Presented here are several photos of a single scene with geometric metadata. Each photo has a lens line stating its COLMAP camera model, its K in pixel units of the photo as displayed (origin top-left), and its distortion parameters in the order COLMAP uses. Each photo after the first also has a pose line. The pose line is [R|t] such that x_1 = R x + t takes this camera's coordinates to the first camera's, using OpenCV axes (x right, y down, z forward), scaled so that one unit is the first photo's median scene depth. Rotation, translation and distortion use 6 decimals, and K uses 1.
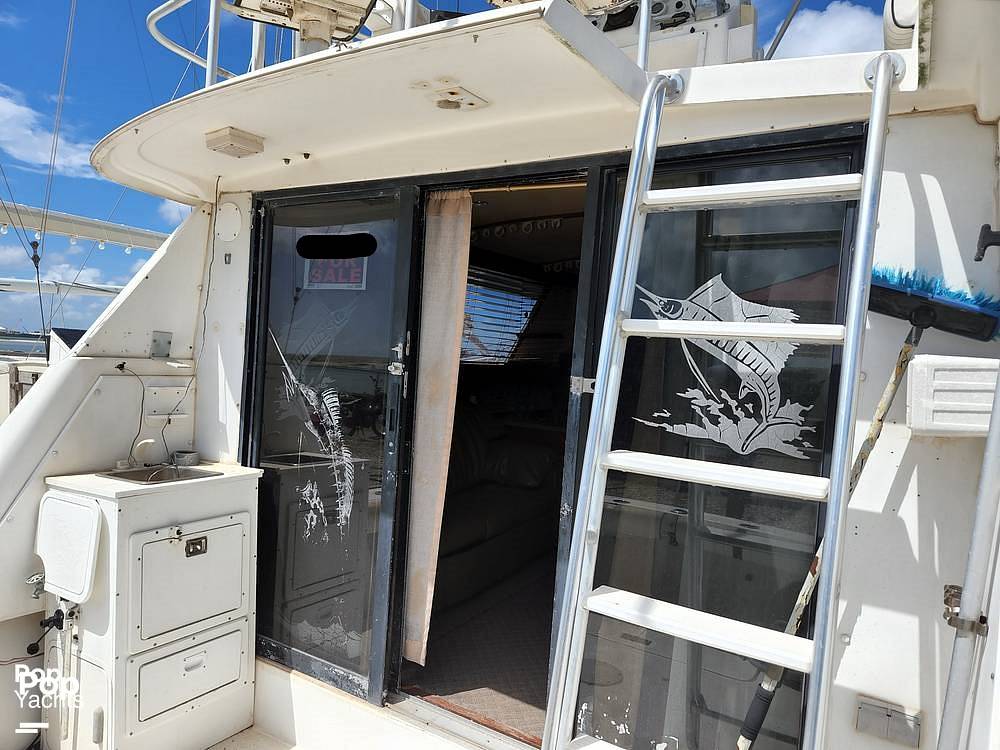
lens RADIAL K [[666.9, 0, 508.5], [0, 666.9, 378.7], [0, 0, 1]] dist [0.030396, -0.004002]
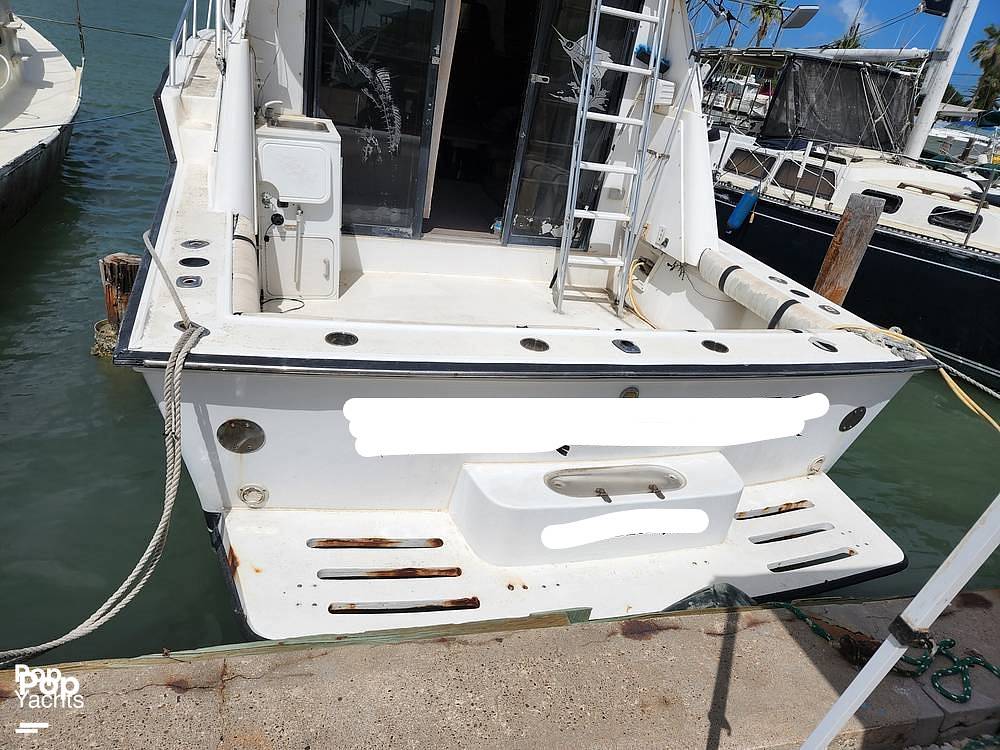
lens RADIAL K [[665.0, 0, 491.7], [0, 665.0, 370.9], [0, 0, 1]] dist [0.172547, -0.254221]
pose [[0.641623, -0.302005, 0.705062, -1.566497], [-0.101220, 0.877845, 0.468127, -0.150878], [-0.760312, -0.371727, 0.532677, -0.425788]]
